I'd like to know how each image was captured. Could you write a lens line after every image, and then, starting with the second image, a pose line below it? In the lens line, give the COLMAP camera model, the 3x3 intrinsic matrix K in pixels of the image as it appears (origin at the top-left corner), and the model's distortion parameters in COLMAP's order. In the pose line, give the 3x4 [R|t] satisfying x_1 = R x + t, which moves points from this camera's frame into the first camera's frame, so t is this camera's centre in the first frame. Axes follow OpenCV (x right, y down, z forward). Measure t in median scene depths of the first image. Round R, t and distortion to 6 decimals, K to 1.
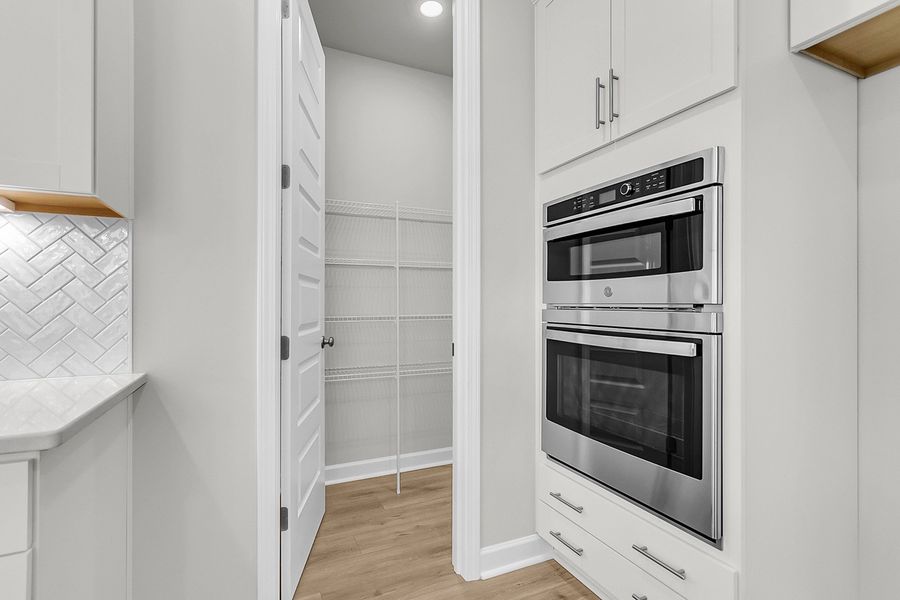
lens RADIAL K [[426.1, 0, 449.8], [0, 426.1, 298.9], [0, 0, 1]] dist [0.007927, 0.000549]
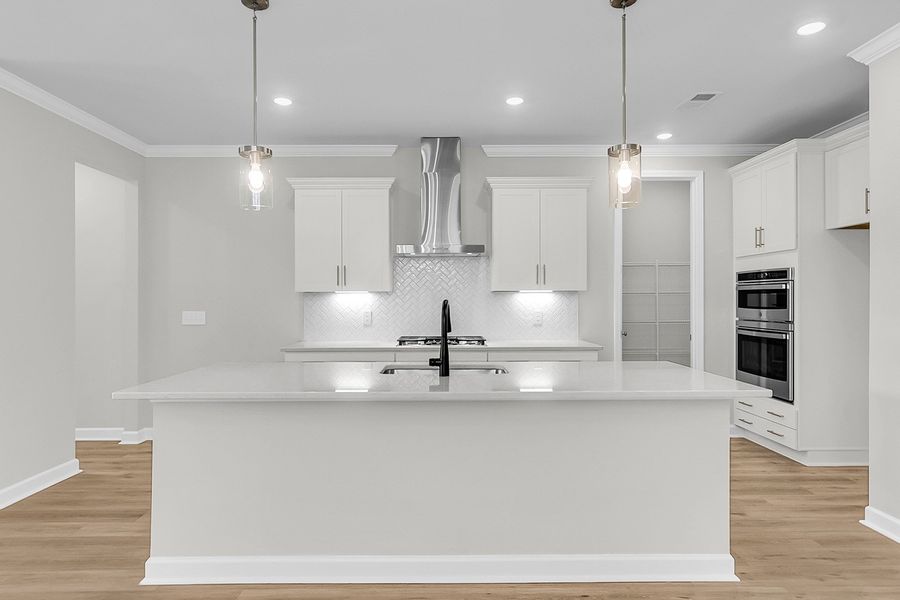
lens RADIAL K [[518.3, 0, 453.0], [0, 518.3, 301.9], [0, 0, 1]] dist [0.017472, 0.001266]
pose [[0.914451, 0.001845, -0.404693, -0.032031], [0.004653, 0.999876, 0.015072, -0.126265], [0.404671, -0.015666, 0.914328, -2.191977]]
